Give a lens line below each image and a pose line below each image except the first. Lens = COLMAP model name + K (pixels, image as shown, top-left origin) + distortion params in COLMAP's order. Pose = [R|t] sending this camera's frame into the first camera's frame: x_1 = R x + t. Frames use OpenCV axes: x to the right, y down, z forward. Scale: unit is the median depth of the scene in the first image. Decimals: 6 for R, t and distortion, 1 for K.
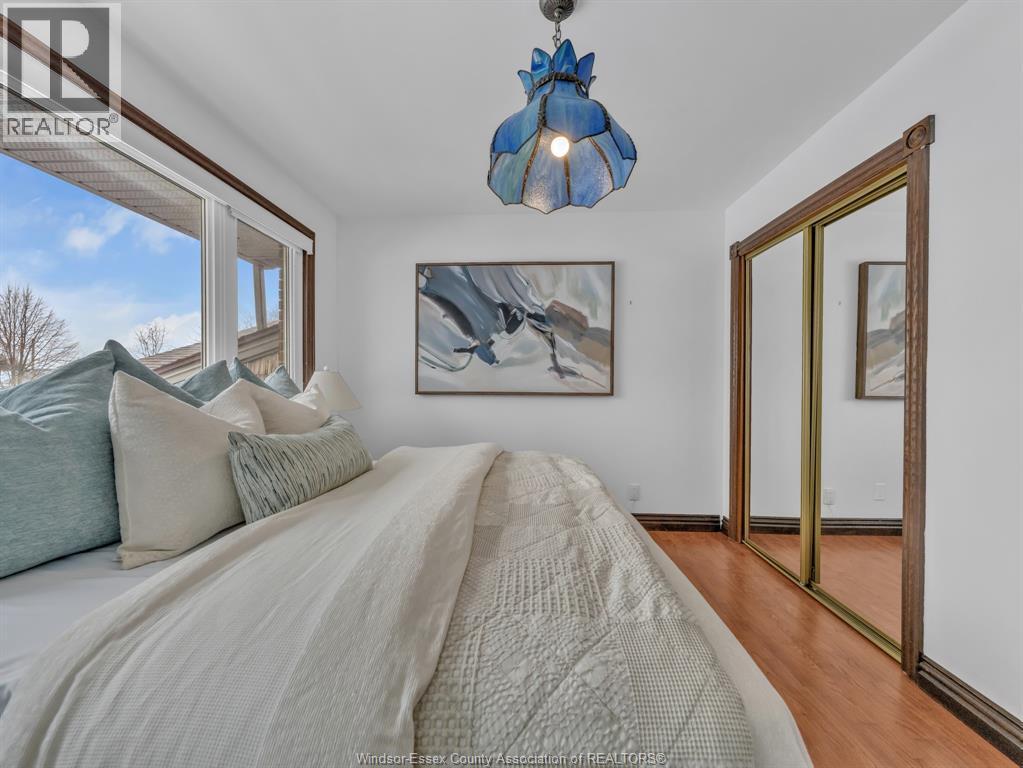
lens RADIAL K [[382.4, 0, 510.2], [0, 382.4, 390.6], [0, 0, 1]] dist [0.015678, -0.000041]
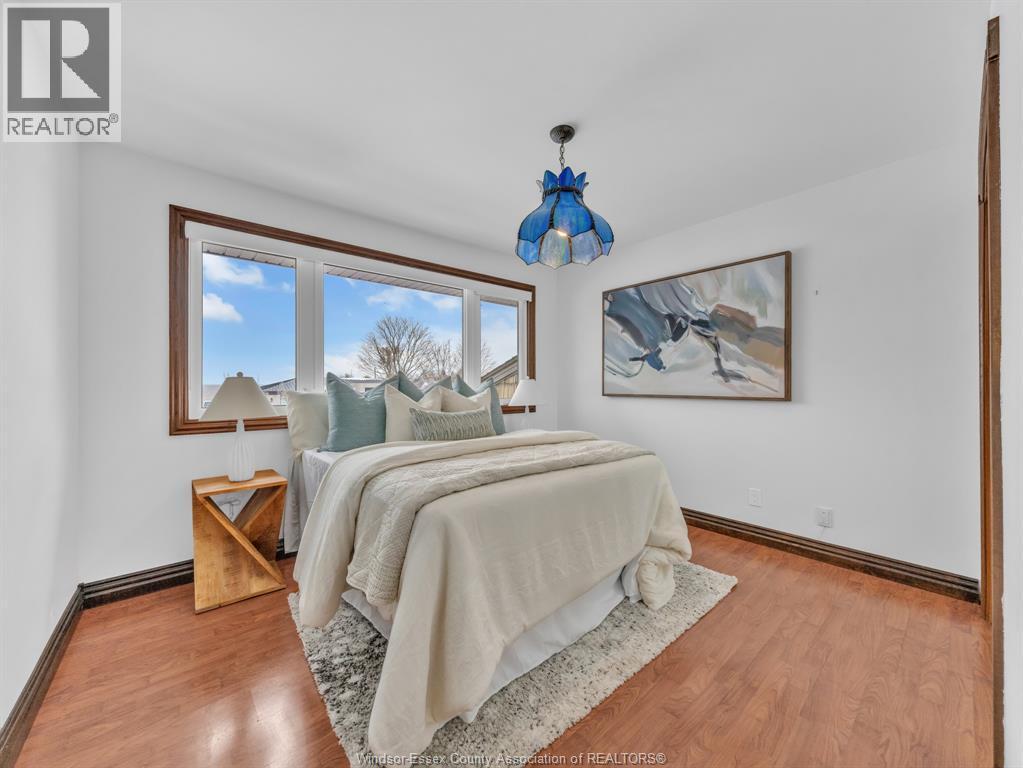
lens RADIAL K [[388.9, 0, 512.3], [0, 388.9, 385.9], [0, 0, 1]] dist [0.000679, -0.000410]
pose [[0.683856, -0.003796, -0.729607, 0.485656], [-0.003698, 0.999956, -0.008668, -0.012143], [0.729608, 0.008626, 0.683811, -0.083420]]
